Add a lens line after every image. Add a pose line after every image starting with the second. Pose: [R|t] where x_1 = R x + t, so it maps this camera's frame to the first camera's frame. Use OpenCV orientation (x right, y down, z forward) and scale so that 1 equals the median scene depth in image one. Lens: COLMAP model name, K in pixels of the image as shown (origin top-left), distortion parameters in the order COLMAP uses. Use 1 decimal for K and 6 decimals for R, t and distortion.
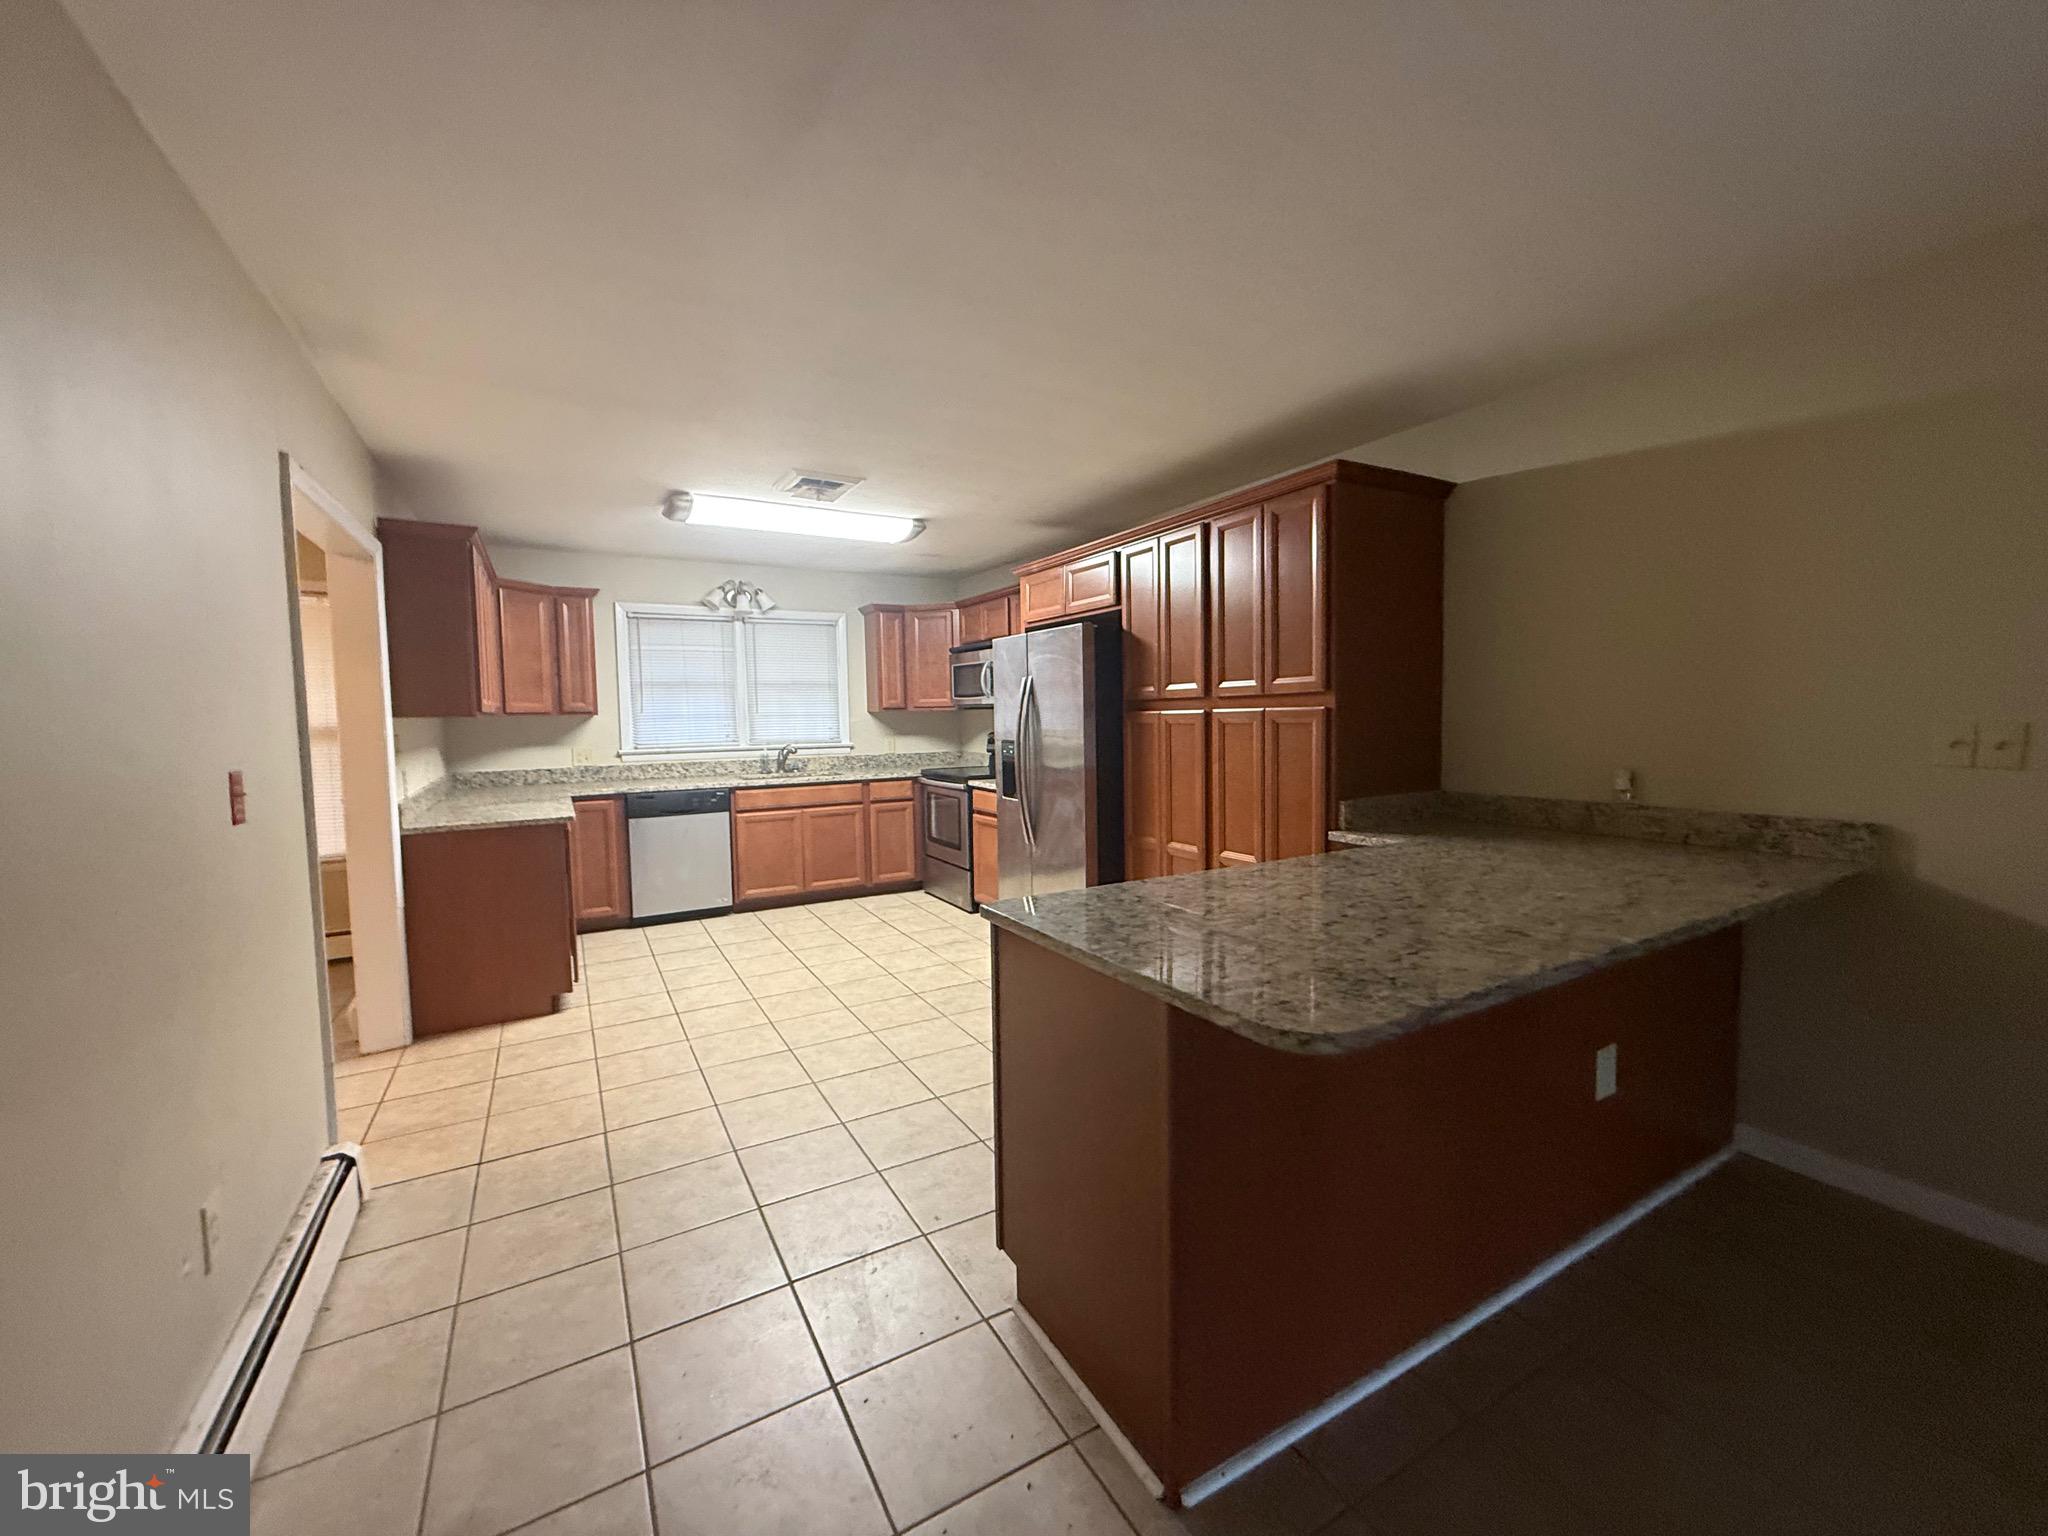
lens RADIAL K [[818.1, 0, 1024.0], [0, 818.1, 768.0], [0, 0, 1]] dist [-0.022008, -0.000073]
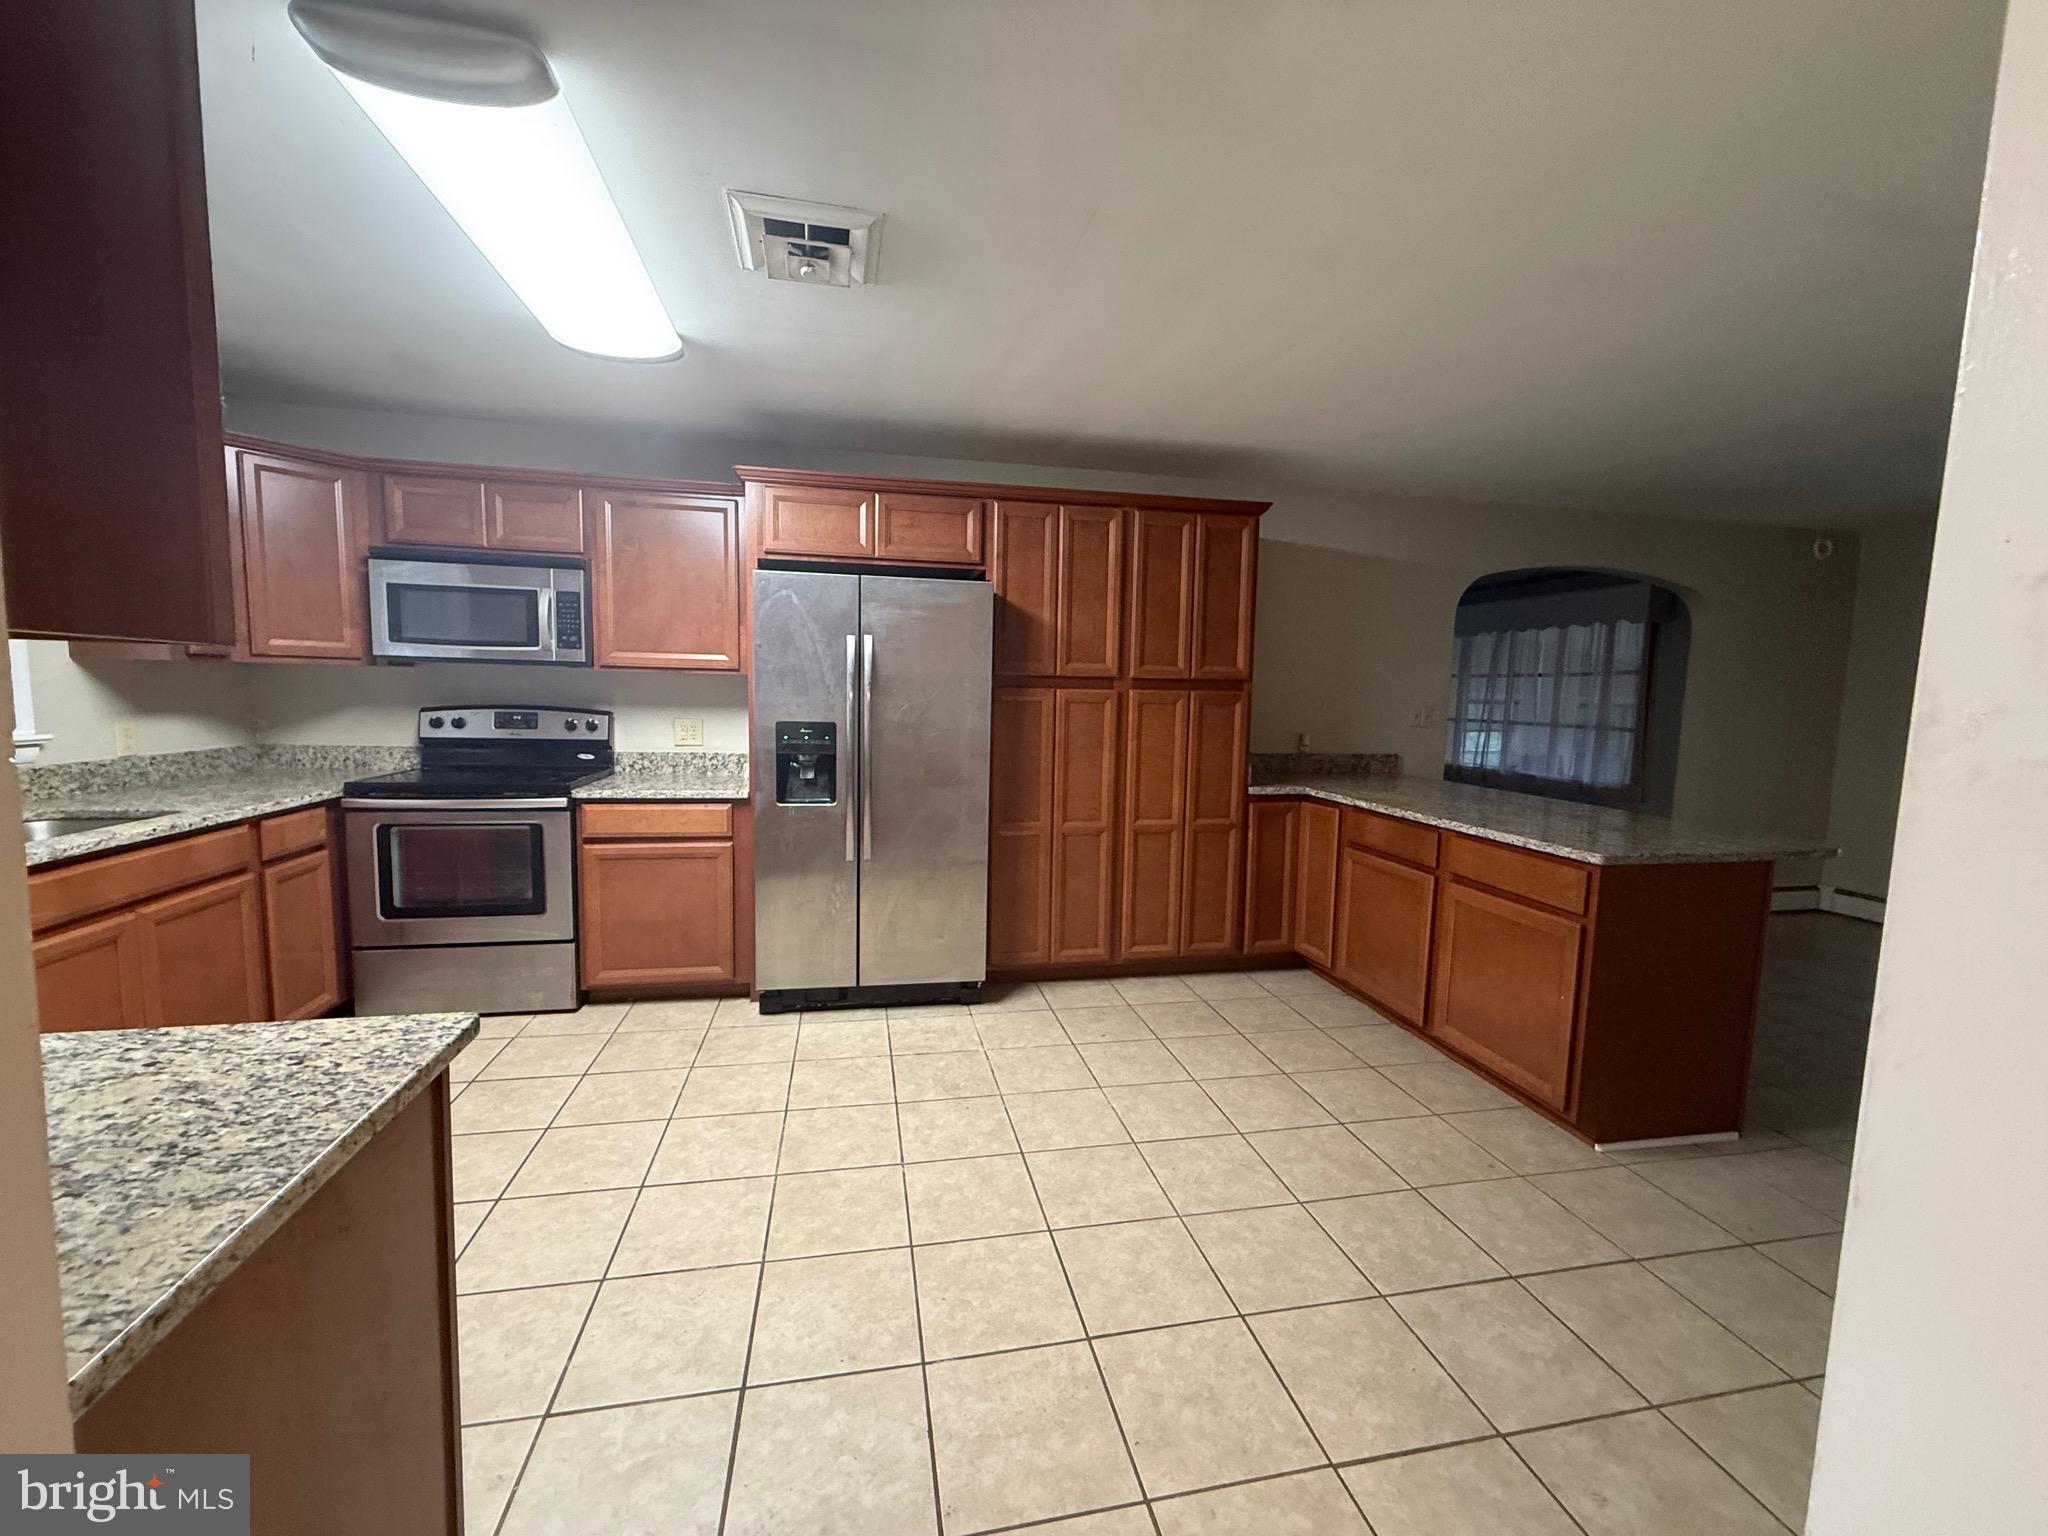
lens RADIAL K [[819.8, 0, 1024.0], [0, 819.8, 768.0], [0, 0, 1]] dist [-0.000983, -0.000084]
pose [[0.311330, -0.071744, 0.947590, -0.632662], [0.036204, 0.997318, 0.063614, -0.032340], [-0.949612, 0.014501, 0.313093, 0.605319]]
